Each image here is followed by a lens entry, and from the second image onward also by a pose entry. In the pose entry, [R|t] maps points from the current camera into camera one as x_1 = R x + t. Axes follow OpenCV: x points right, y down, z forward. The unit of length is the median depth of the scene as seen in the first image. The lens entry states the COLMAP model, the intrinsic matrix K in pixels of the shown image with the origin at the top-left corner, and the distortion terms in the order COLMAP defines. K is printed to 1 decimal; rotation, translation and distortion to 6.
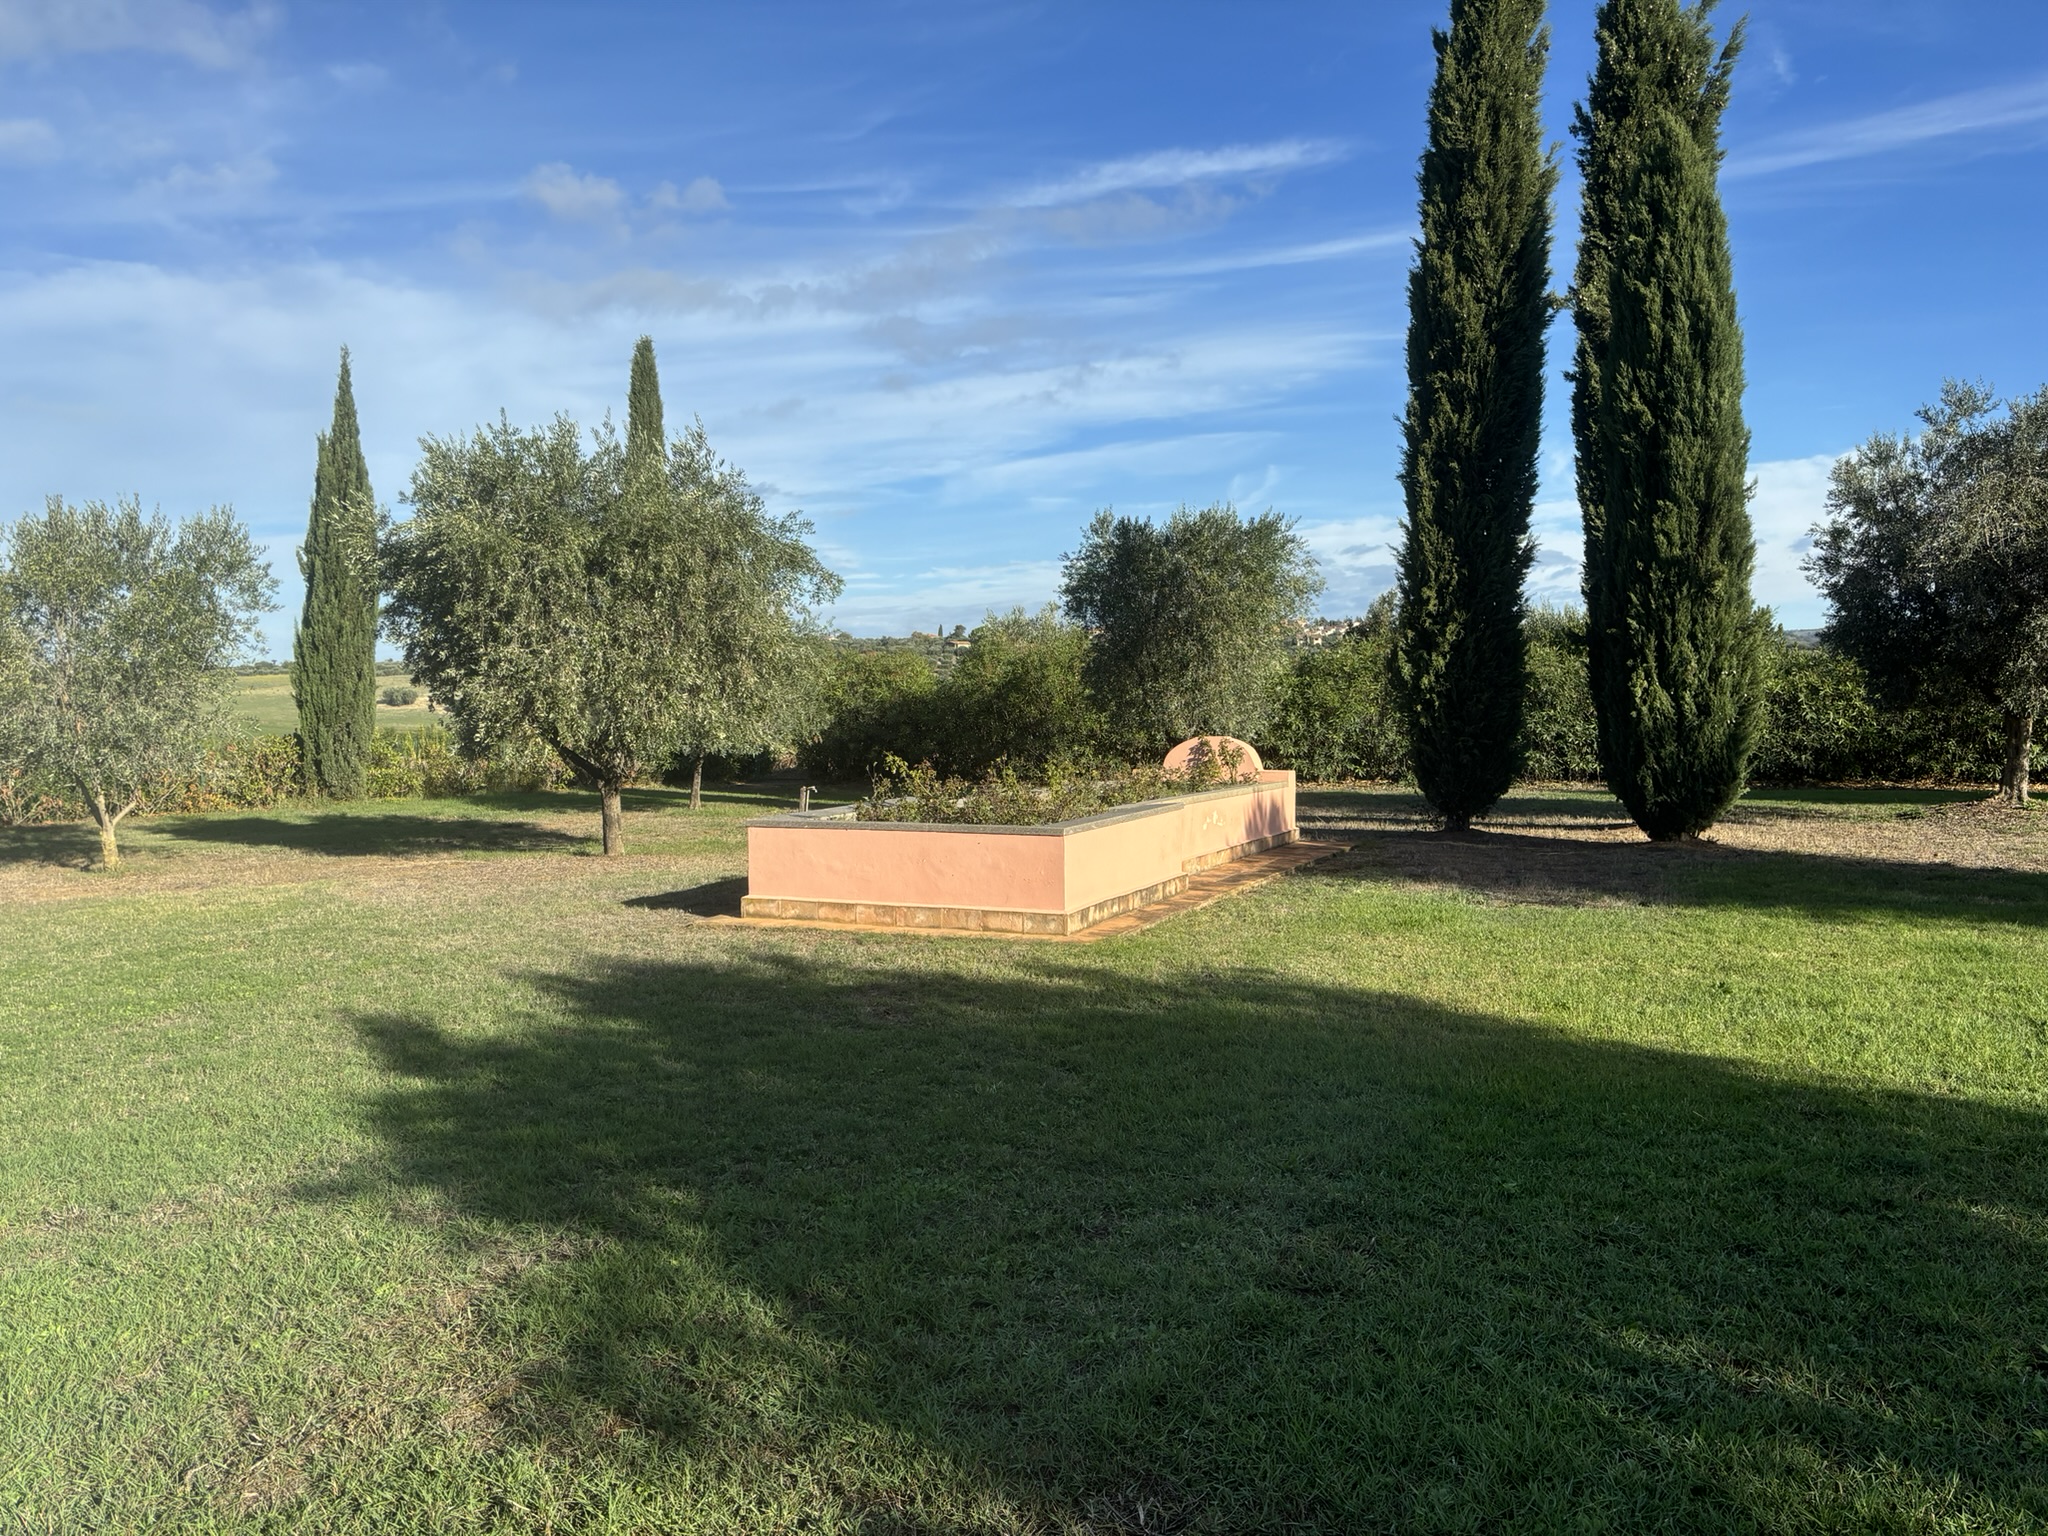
lens RADIAL K [[1544.1, 0, 1023.0], [0, 1544.1, 793.0], [0, 0, 1]] dist [-0.050749, -0.005311]
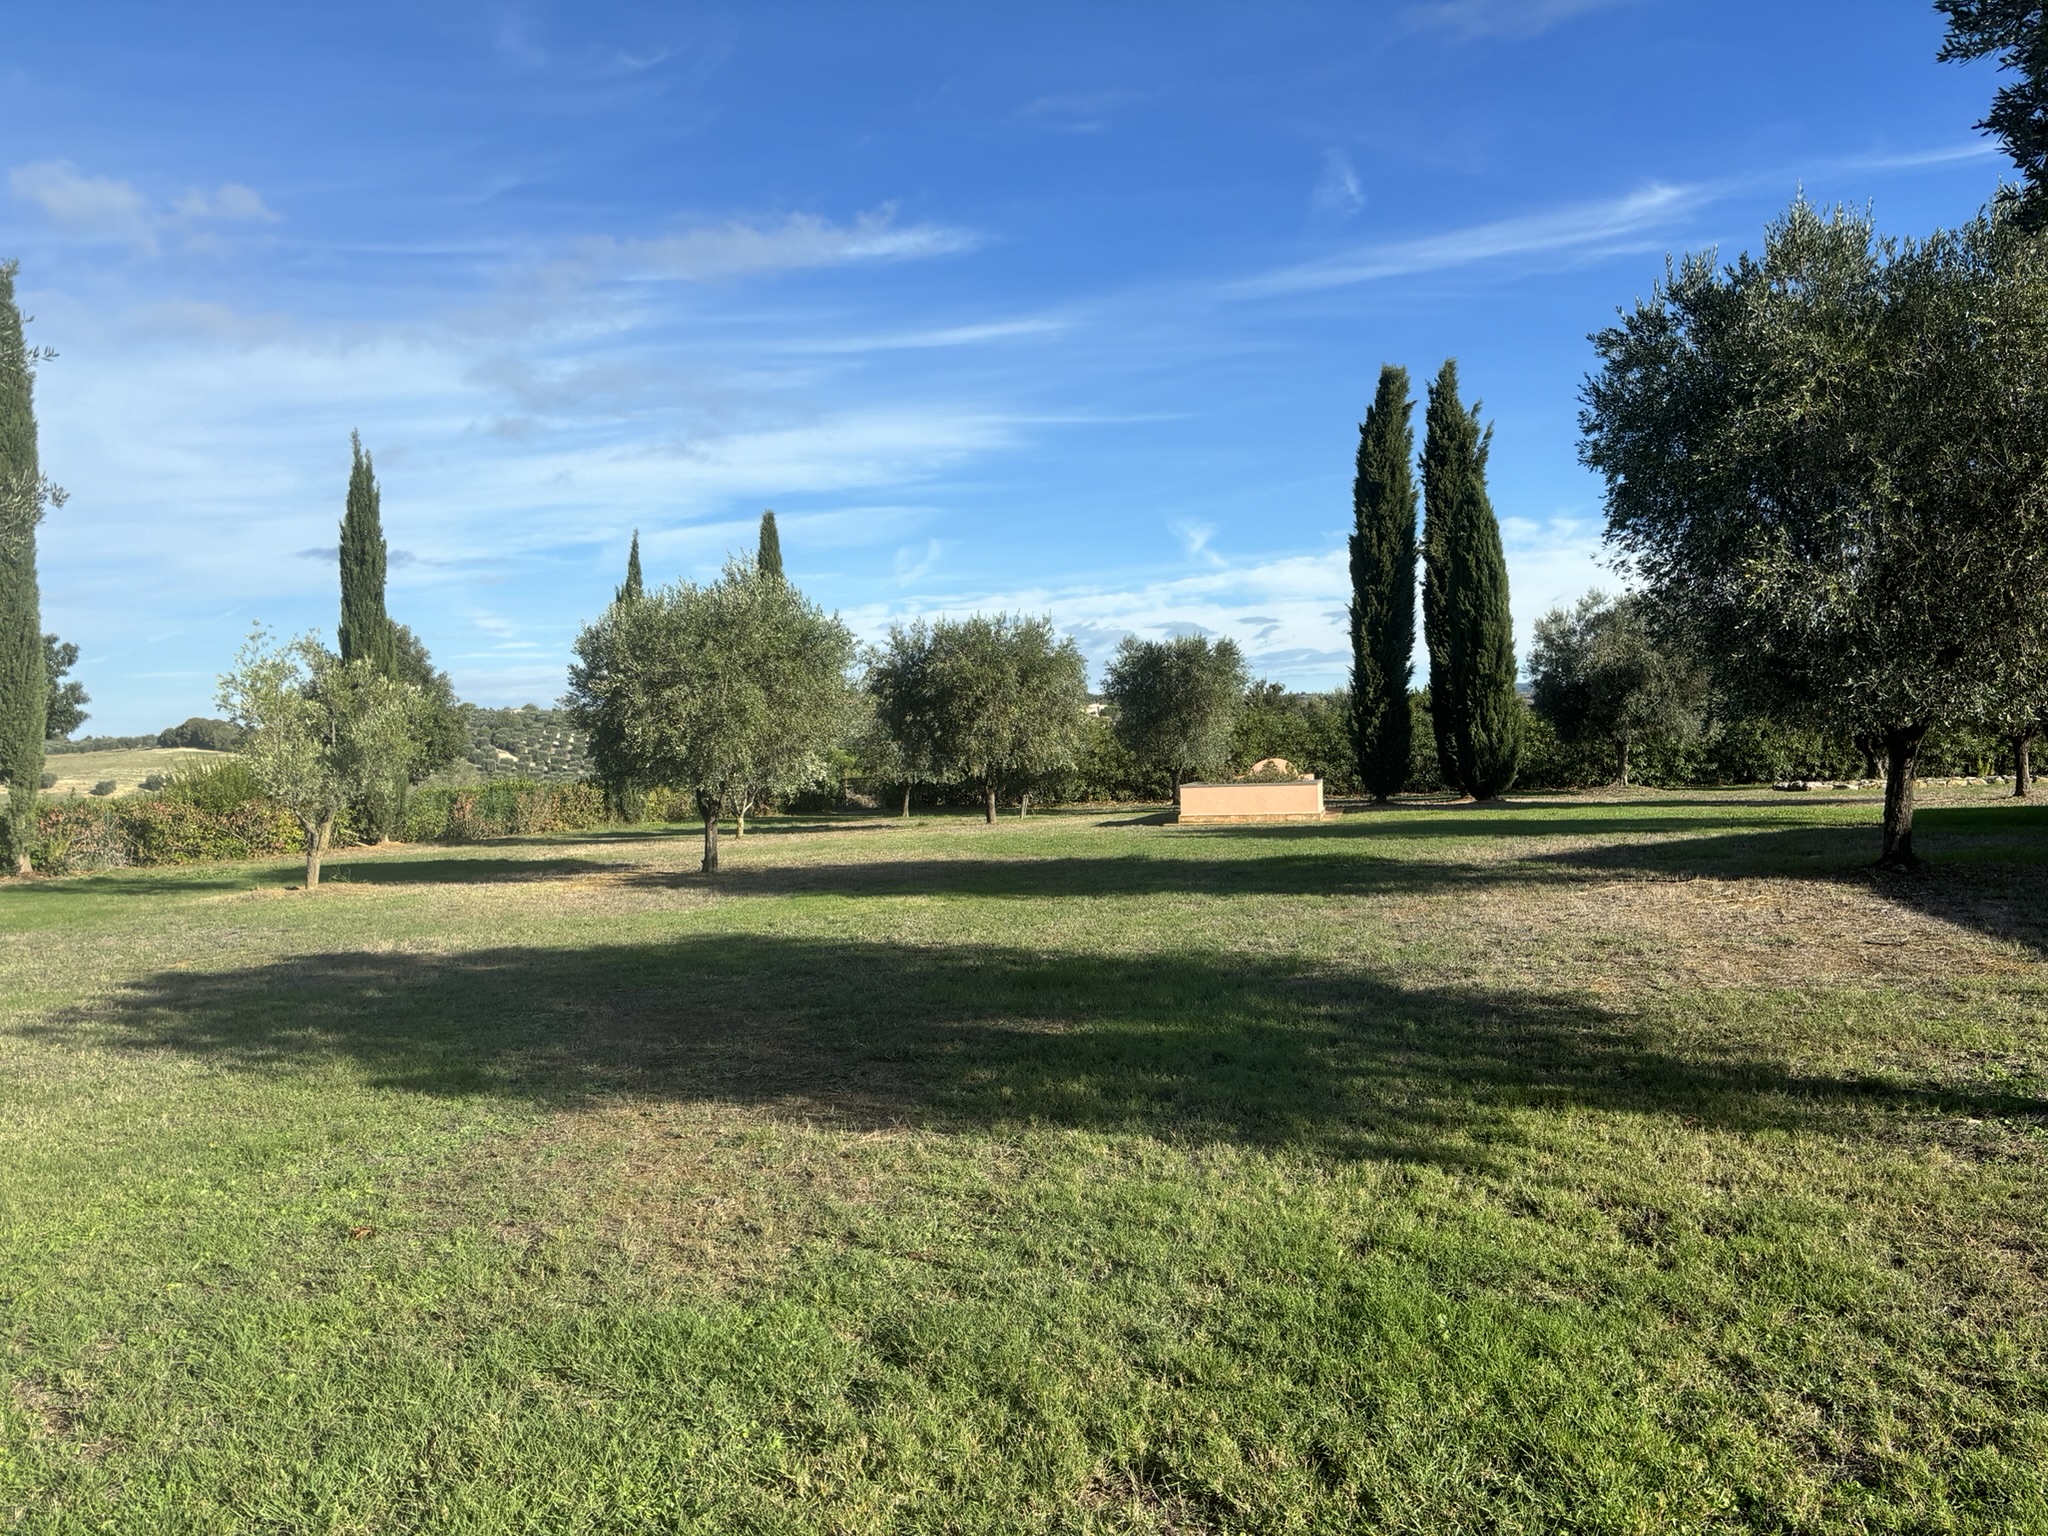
lens RADIAL K [[1552.2, 0, 1024.0], [0, 1552.2, 768.0], [0, 0, 1]] dist [-0.074023, -0.001419]
pose [[0.971356, -0.025876, 0.236218, -0.687391], [0.039204, 0.997882, -0.051901, 0.067939], [-0.234375, 0.059675, 0.970313, -0.922926]]
